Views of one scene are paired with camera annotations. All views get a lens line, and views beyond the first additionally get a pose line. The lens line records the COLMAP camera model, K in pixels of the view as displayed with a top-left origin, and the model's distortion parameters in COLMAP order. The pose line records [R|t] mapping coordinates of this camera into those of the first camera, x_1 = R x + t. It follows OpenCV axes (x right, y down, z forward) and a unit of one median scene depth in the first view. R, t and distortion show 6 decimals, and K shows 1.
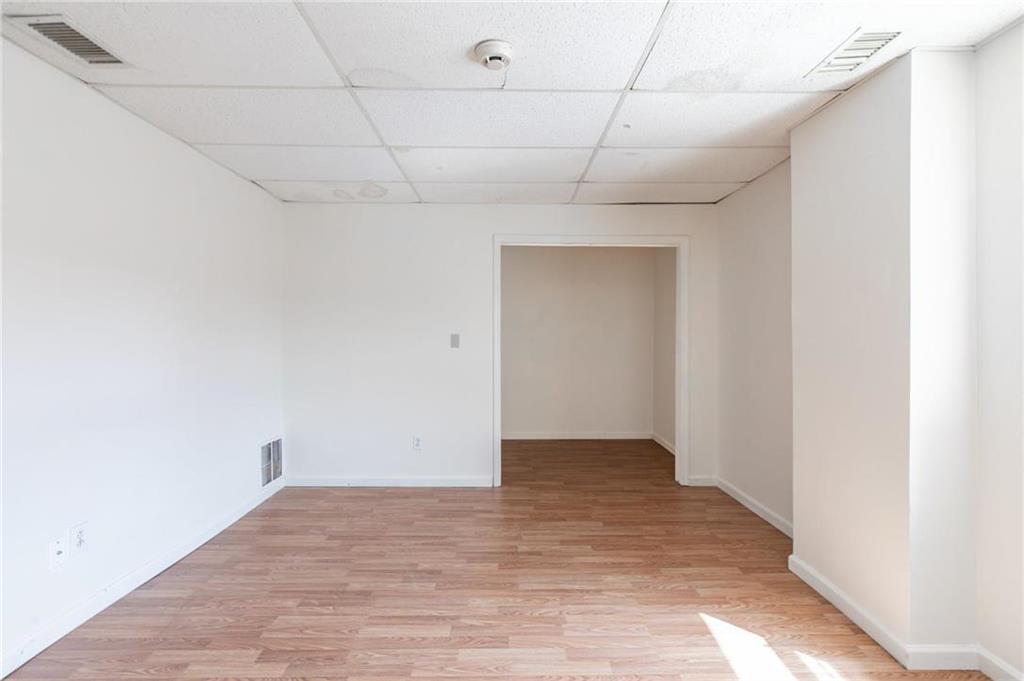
lens RADIAL K [[455.6, 0, 516.3], [0, 455.6, 336.4], [0, 0, 1]] dist [0.004205, -0.002761]
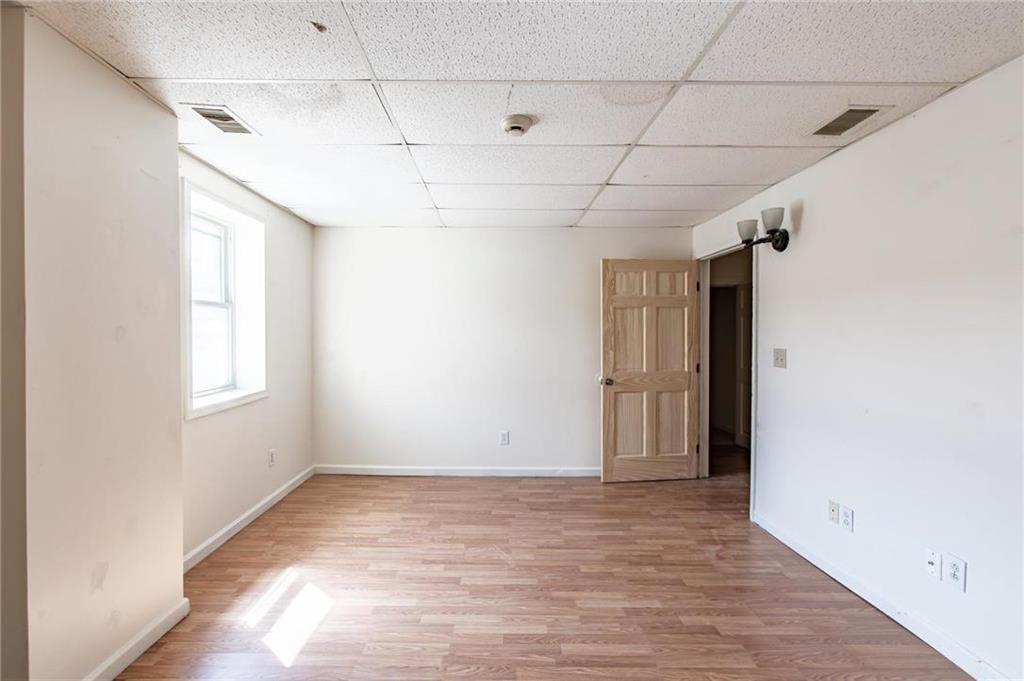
lens RADIAL K [[455.6, 0, 508.0], [0, 455.6, 340.4], [0, 0, 1]] dist [0.004205, -0.002761]
pose [[-0.999983, -0.005794, -0.000721, -0.022347], [-0.005807, 0.999808, 0.018725, -0.052577], [0.000613, 0.018728, -0.999824, 2.010785]]
